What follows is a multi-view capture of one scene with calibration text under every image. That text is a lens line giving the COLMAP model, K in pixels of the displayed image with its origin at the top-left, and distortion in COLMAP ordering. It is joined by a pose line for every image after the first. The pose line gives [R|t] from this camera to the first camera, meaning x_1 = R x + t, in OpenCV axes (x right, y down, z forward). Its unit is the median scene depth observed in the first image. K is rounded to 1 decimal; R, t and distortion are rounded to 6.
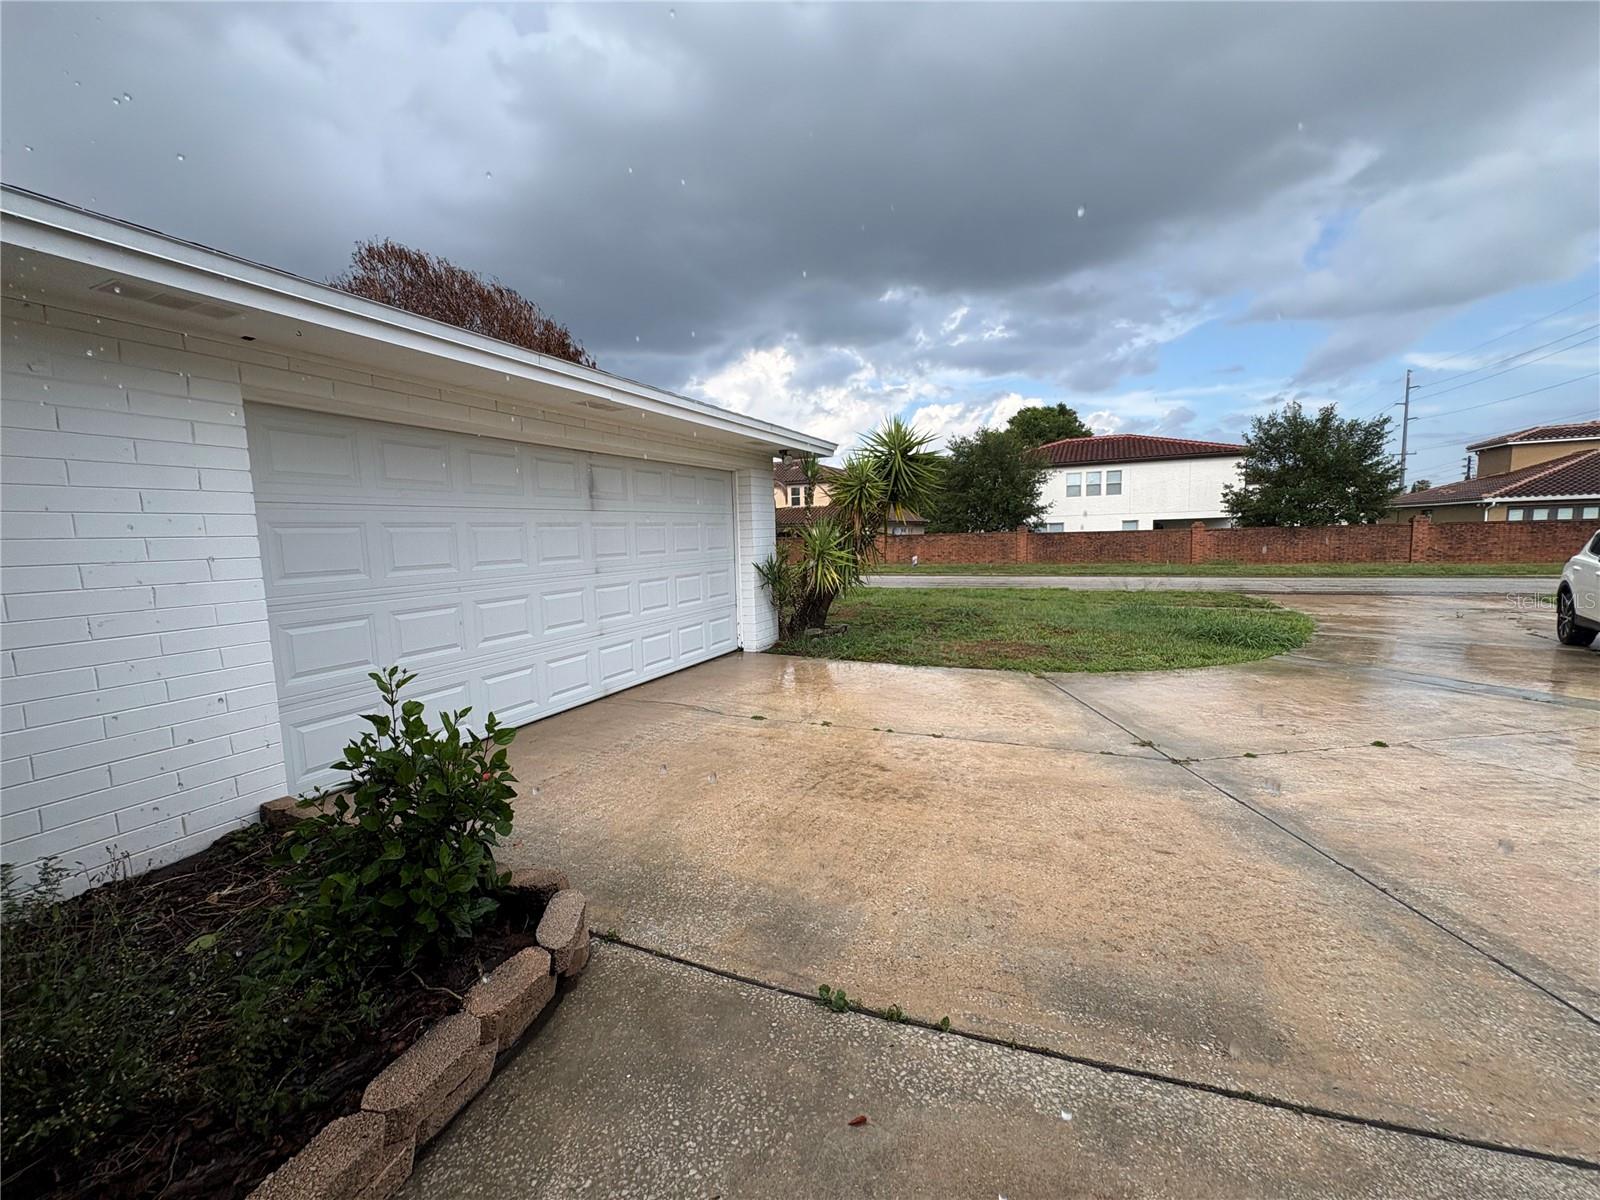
lens RADIAL K [[641.0, 0, 800.0], [0, 641.0, 600.0], [0, 0, 1]] dist [0.001972, 0.000497]
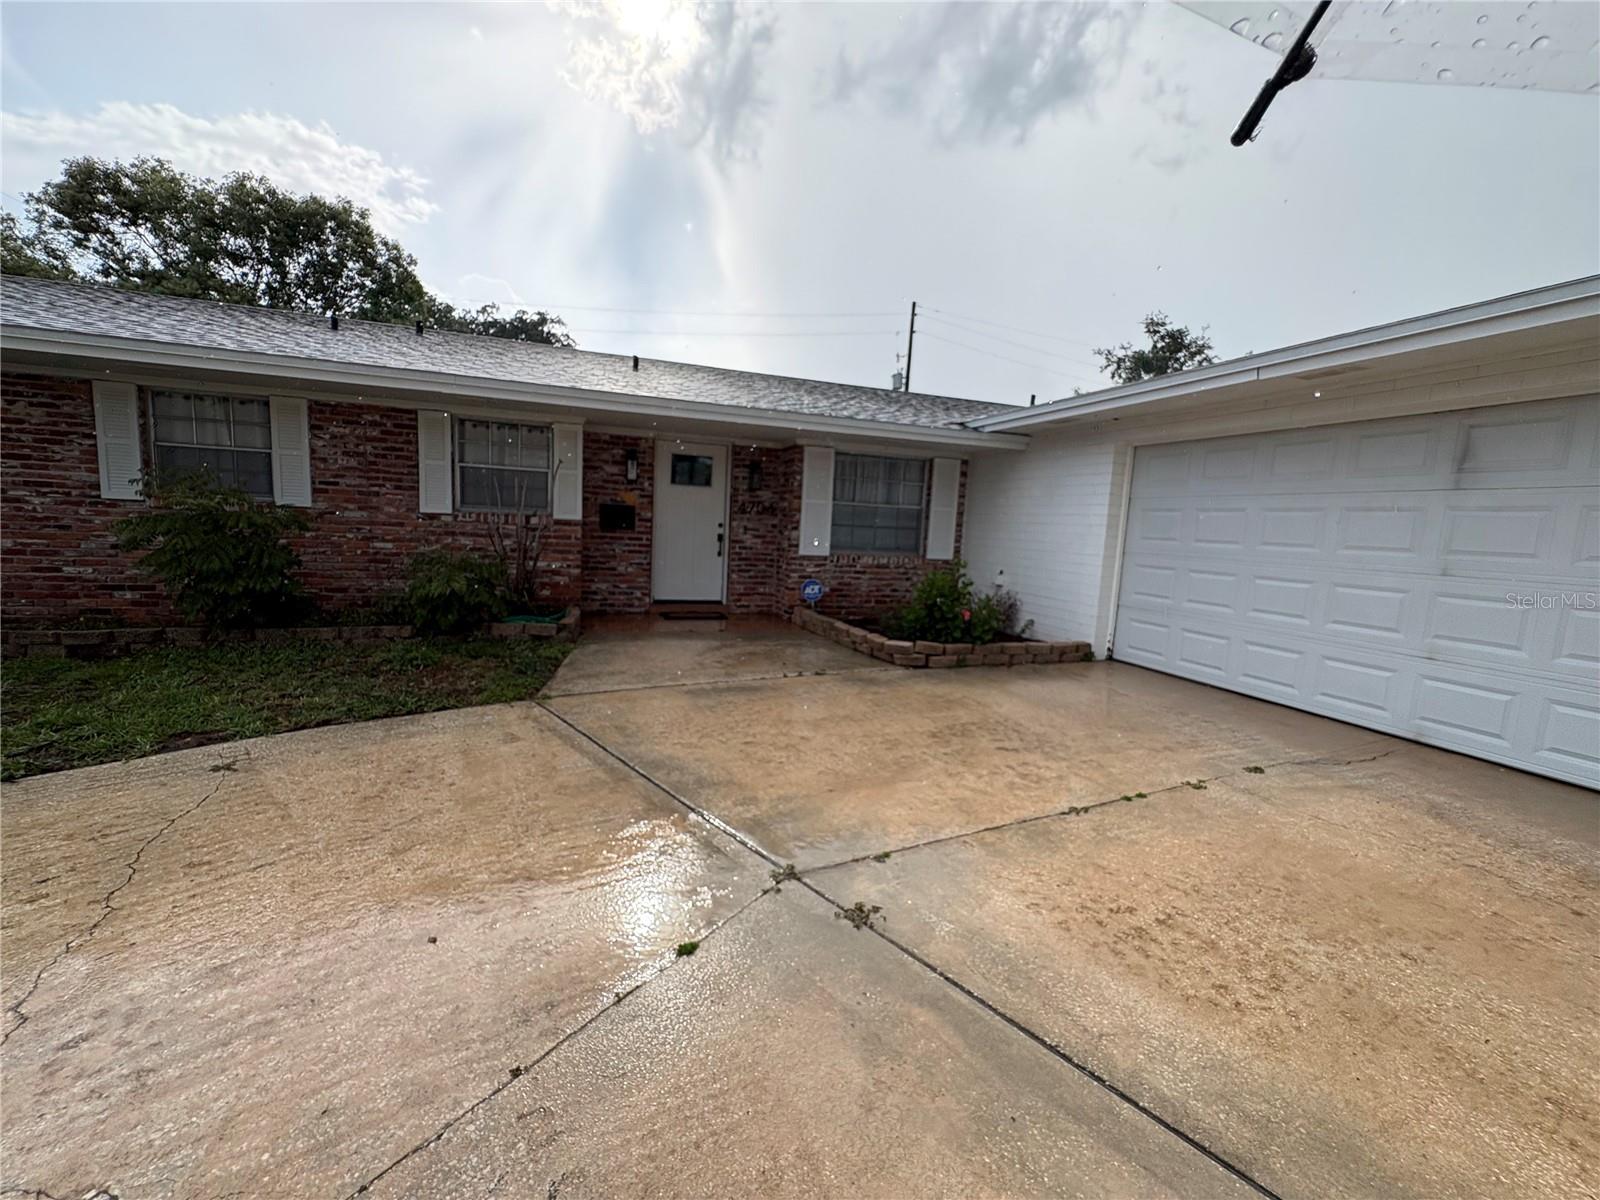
lens RADIAL K [[641.0, 0, 800.0], [0, 641.0, 600.0], [0, 0, 1]] dist [0.001972, 0.000497]
pose [[-0.723662, 0.075406, -0.686022, 0.916782], [-0.100829, 0.971796, 0.213179, -0.122660], [0.682749, 0.223441, -0.695649, 1.285710]]
